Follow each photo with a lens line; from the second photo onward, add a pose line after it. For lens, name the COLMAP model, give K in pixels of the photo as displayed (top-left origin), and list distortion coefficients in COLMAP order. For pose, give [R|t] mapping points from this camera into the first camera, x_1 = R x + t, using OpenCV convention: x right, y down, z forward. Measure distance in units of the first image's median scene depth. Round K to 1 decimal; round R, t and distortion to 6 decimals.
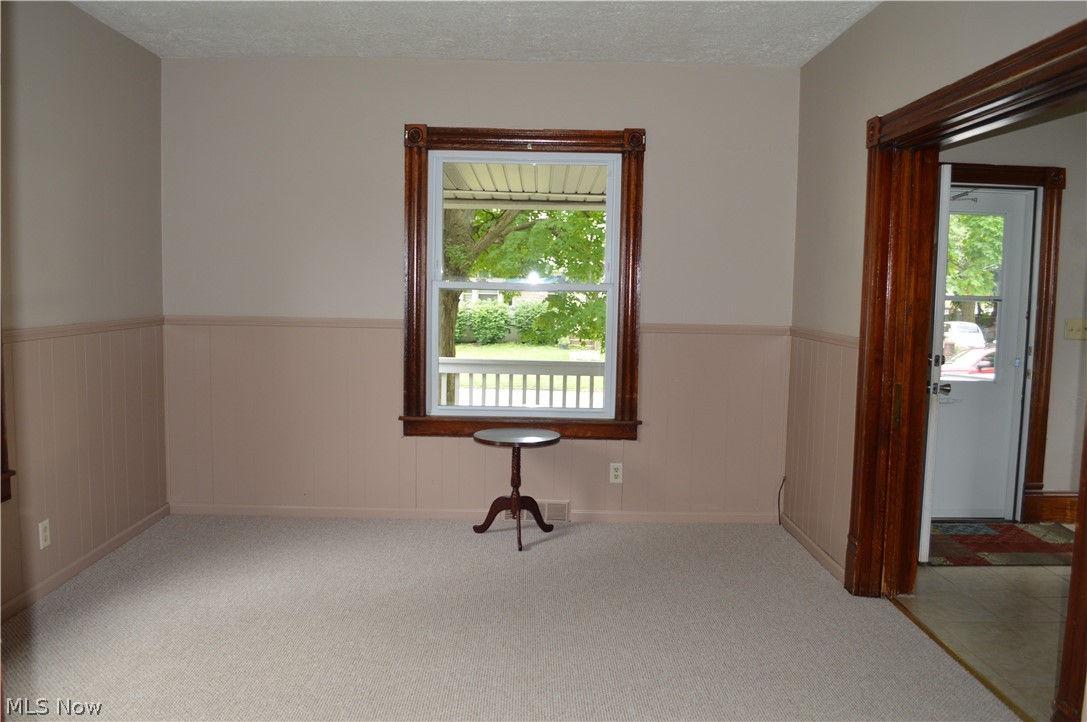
lens RADIAL K [[874.4, 0, 543.5], [0, 874.4, 361.0], [0, 0, 1]] dist [-0.078762, -0.001312]
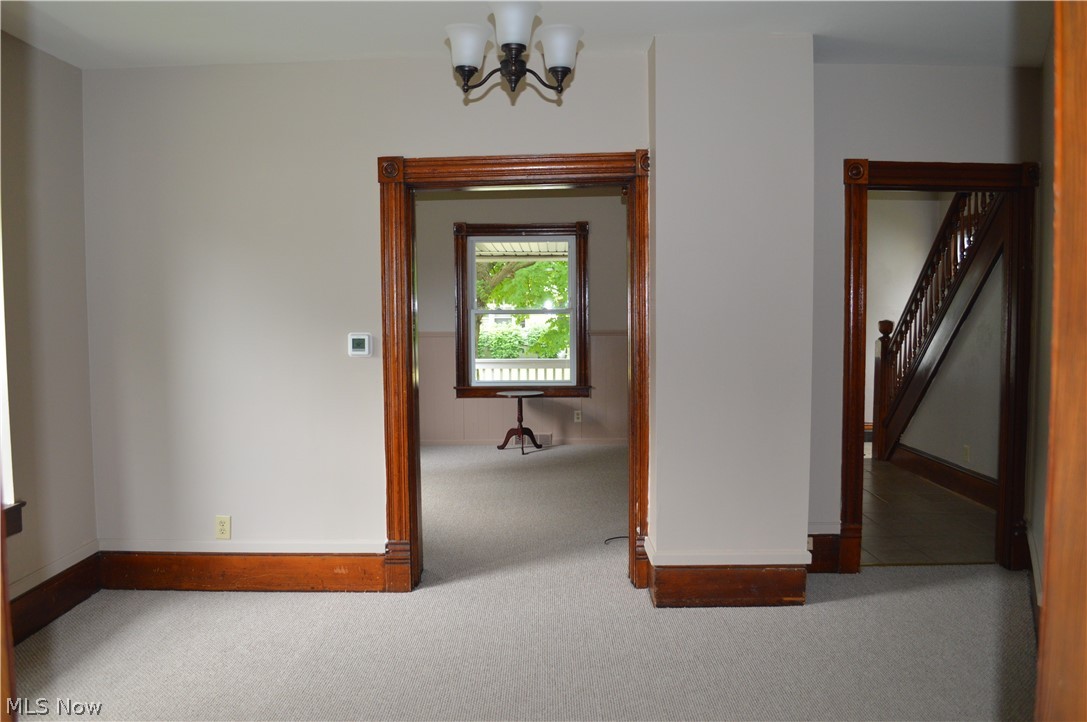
lens RADIAL K [[874.4, 0, 543.5], [0, 874.4, 361.0], [0, 0, 1]] dist [-0.078762, -0.001312]
pose [[0.999523, -0.024818, -0.018375, 0.049464], [0.024327, 0.999353, -0.026488, 0.062299], [0.019021, 0.026029, 0.999480, -0.761383]]
